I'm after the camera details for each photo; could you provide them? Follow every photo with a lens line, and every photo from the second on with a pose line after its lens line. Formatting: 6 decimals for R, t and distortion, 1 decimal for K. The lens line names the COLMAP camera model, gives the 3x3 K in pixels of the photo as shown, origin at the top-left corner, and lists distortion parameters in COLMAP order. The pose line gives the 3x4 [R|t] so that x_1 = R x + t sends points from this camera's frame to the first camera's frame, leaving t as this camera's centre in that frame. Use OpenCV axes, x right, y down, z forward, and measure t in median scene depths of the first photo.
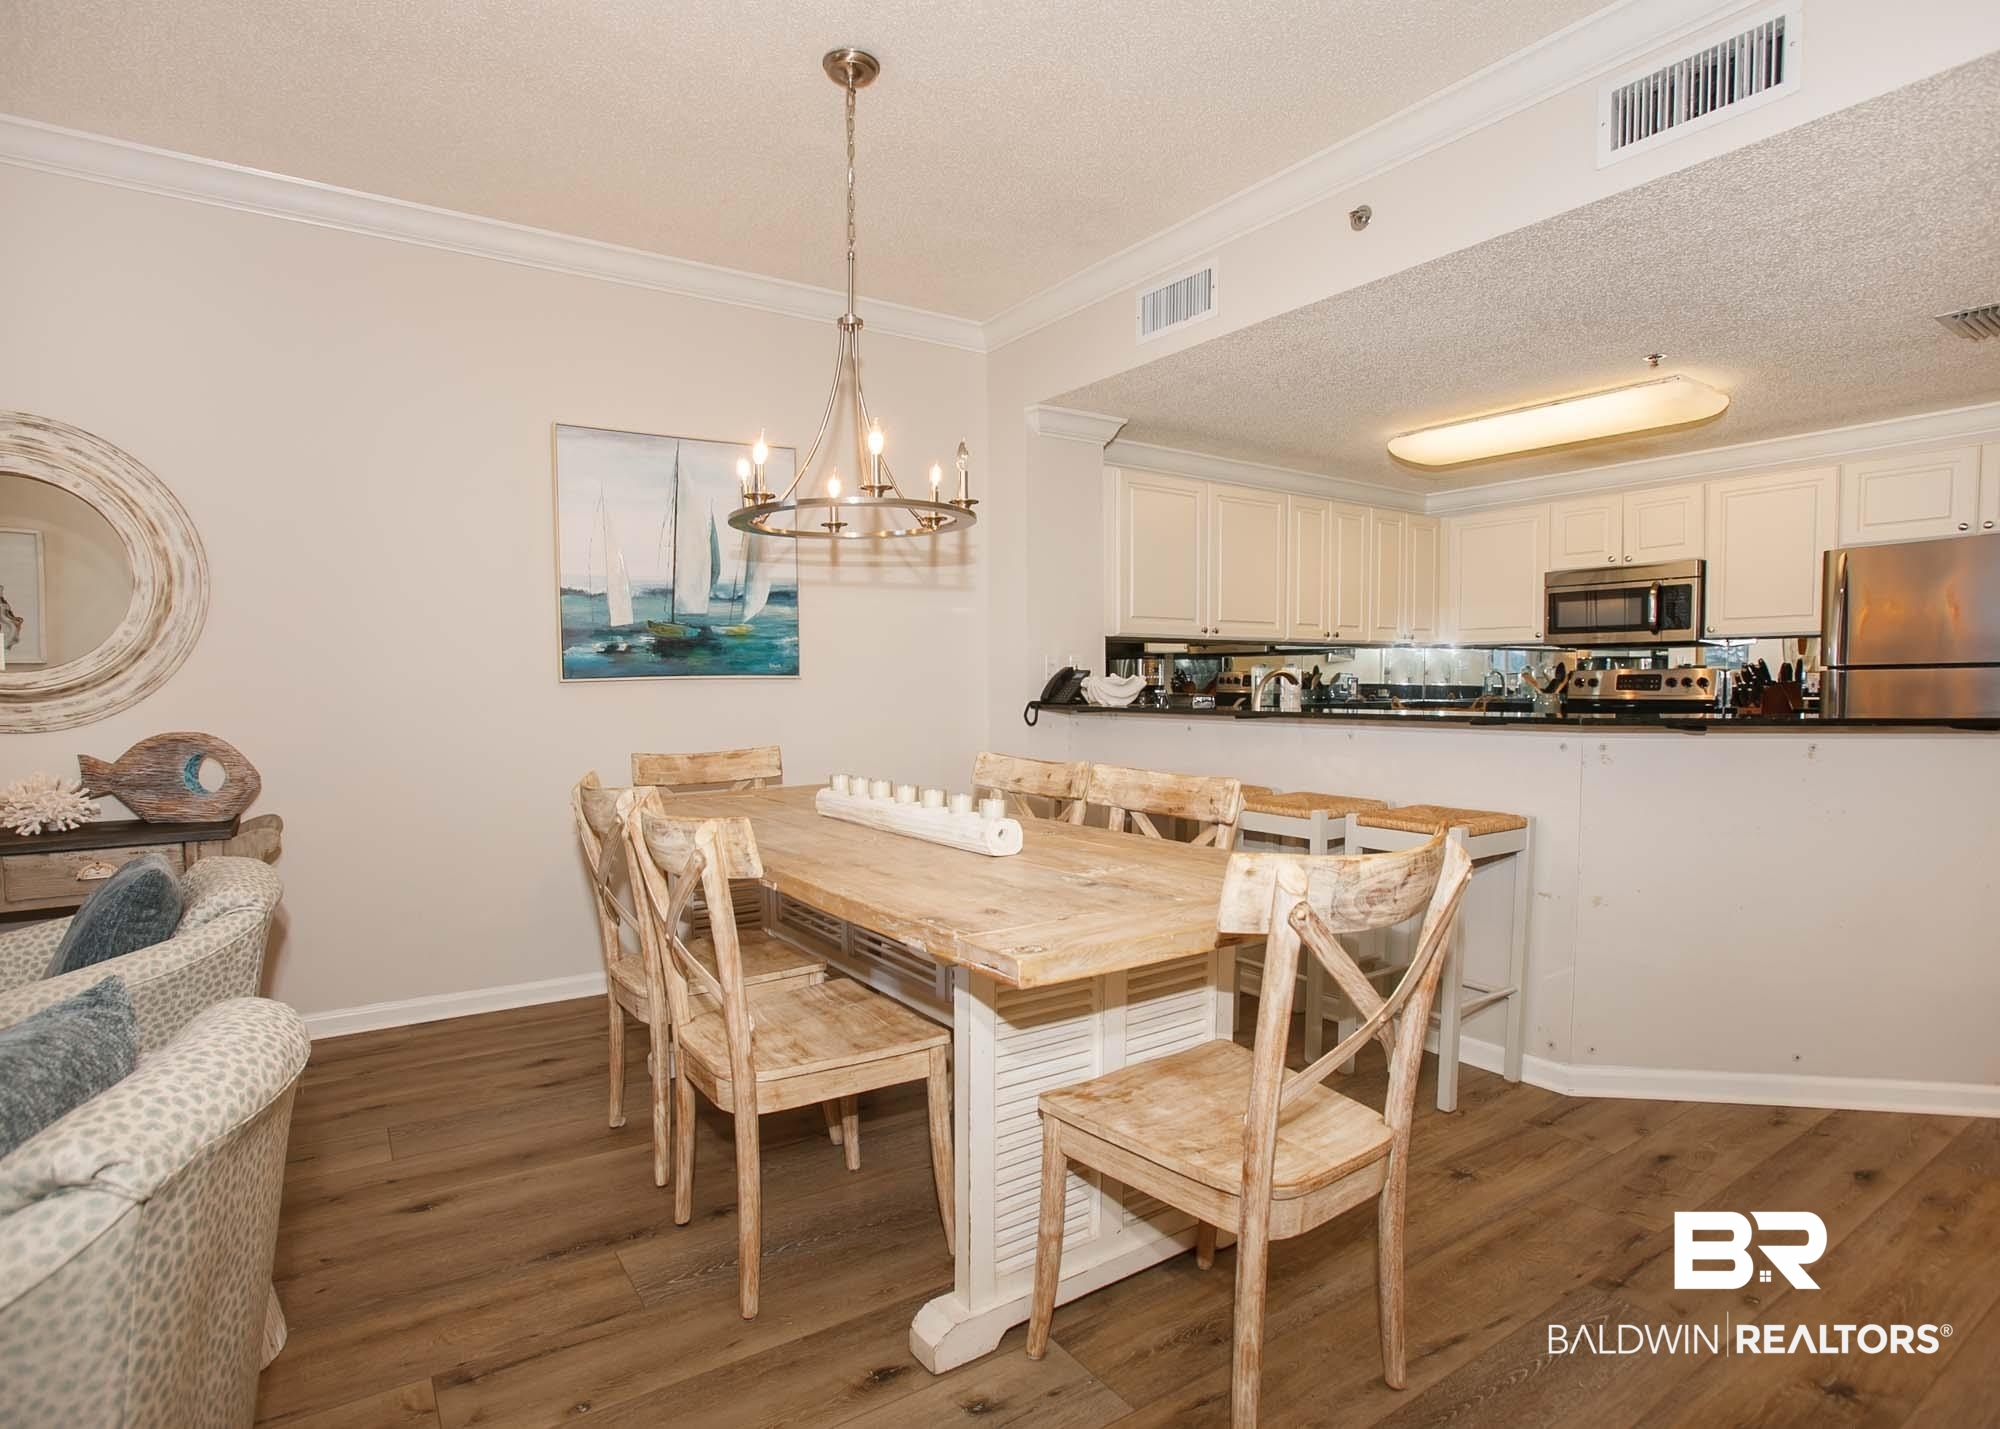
lens RADIAL K [[1041.0, 0, 1009.5], [0, 1041.0, 758.2], [0, 0, 1]] dist [-0.055964, 0.020242]
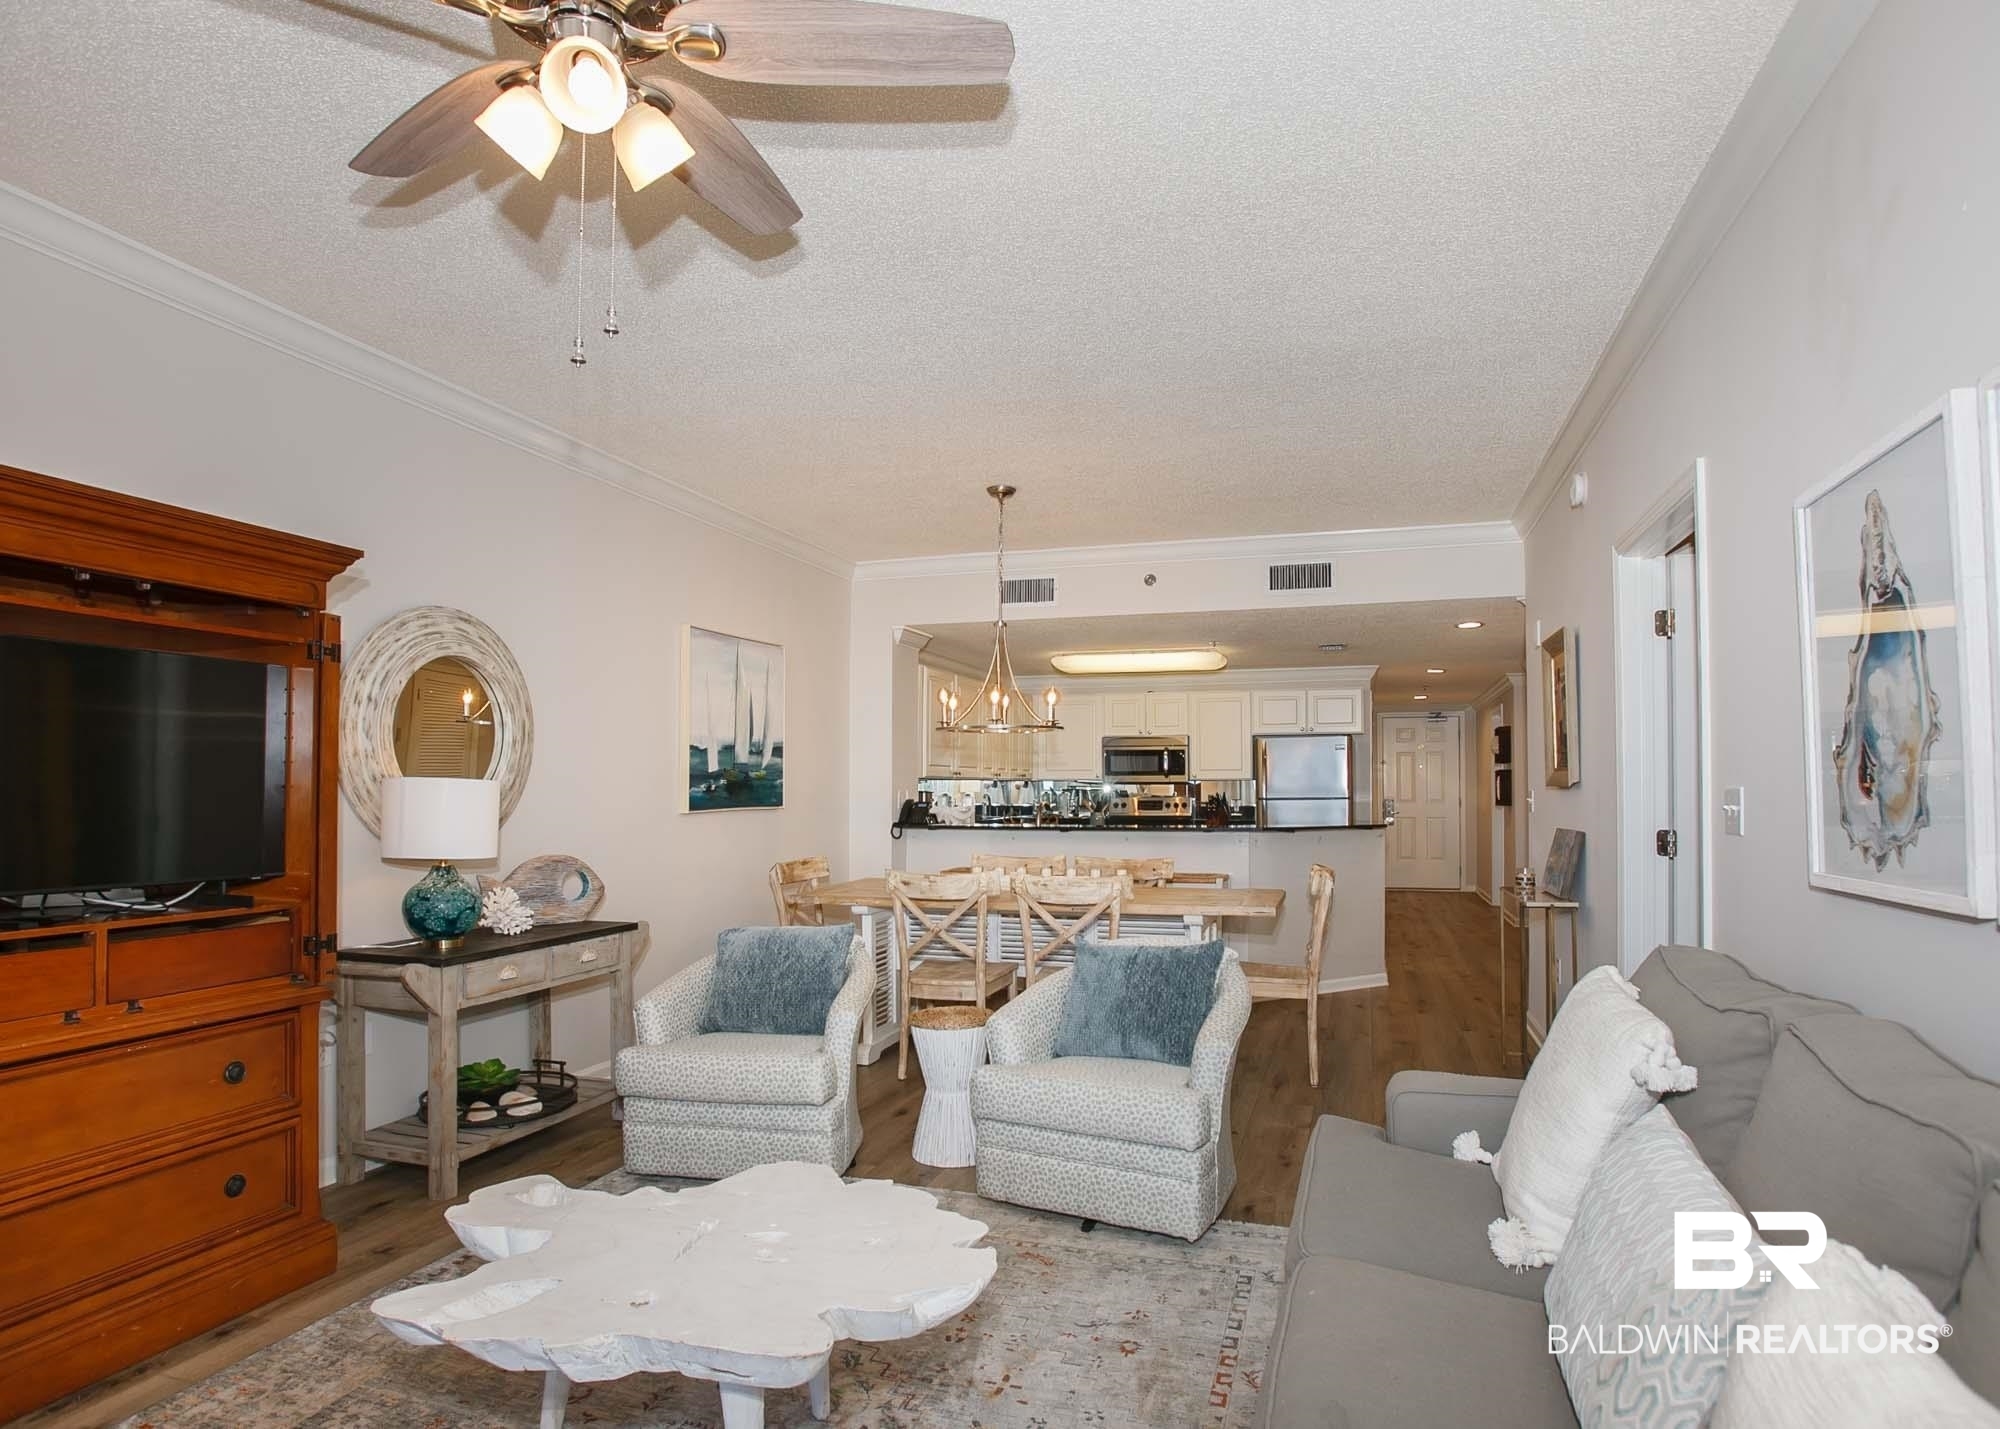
lens RADIAL K [[1131.9, 0, 1114.3], [0, 1131.9, 782.5], [0, 0, 1]] dist [-0.018345, 0.000954]
pose [[0.735659, 0.008065, 0.677304, -0.833491], [0.048378, 0.996750, -0.064415, 0.006632], [-0.675622, 0.080154, 0.732878, -0.384705]]
